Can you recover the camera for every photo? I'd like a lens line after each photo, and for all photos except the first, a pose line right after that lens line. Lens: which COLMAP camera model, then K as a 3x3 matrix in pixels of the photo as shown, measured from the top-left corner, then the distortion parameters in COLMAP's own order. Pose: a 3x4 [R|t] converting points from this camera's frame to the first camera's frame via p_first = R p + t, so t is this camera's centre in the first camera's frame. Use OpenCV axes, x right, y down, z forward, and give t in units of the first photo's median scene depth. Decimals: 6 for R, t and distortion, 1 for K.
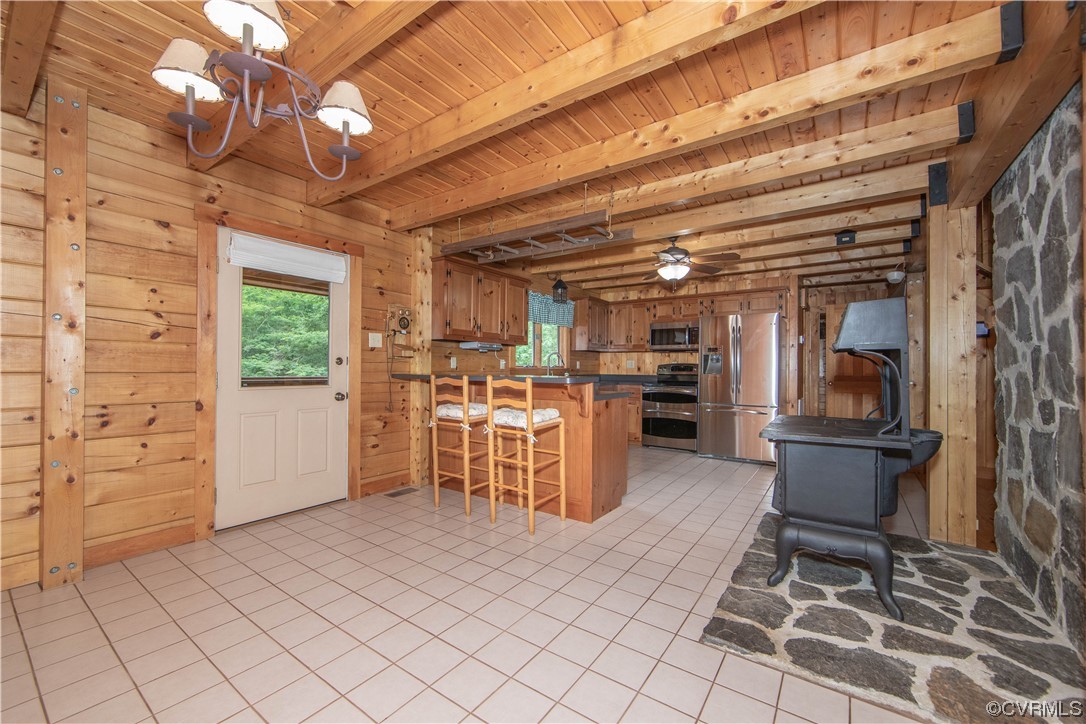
lens RADIAL K [[434.0, 0, 536.9], [0, 434.0, 359.9], [0, 0, 1]] dist [-0.003193, -0.000513]
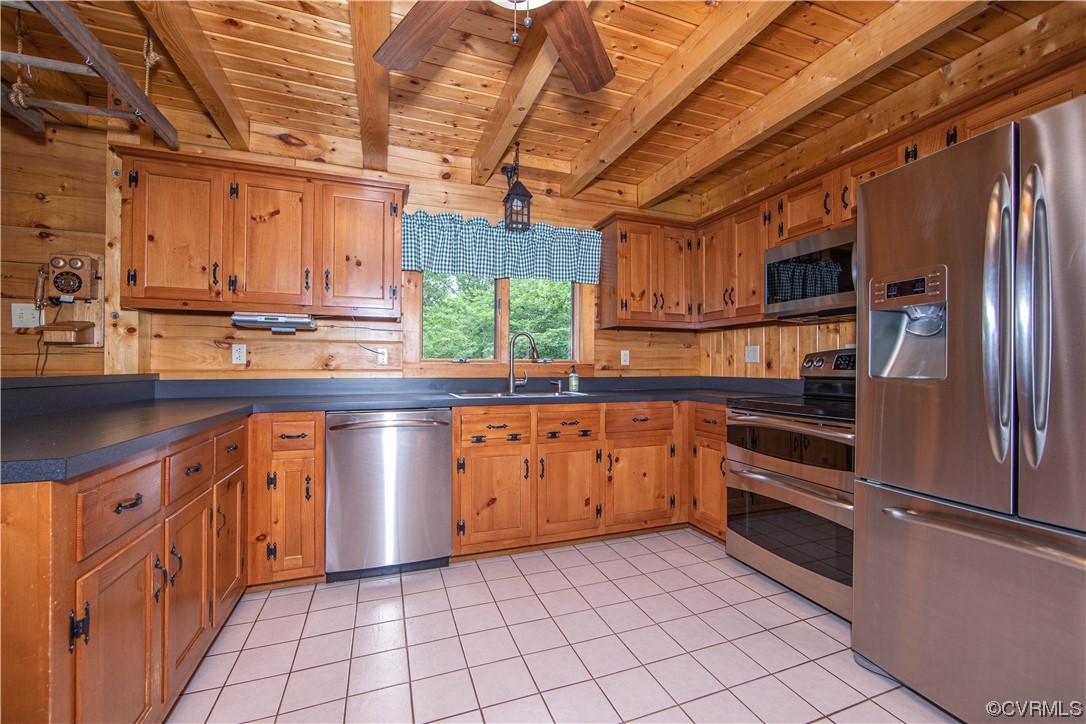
lens RADIAL K [[434.0, 0, 549.8], [0, 434.0, 364.1], [0, 0, 1]] dist [-0.003193, -0.000513]
pose [[0.814372, 0.009207, -0.580270, 0.326828], [0.008611, 0.999572, 0.027945, 0.006388], [0.580279, -0.027754, 0.813945, 0.550359]]
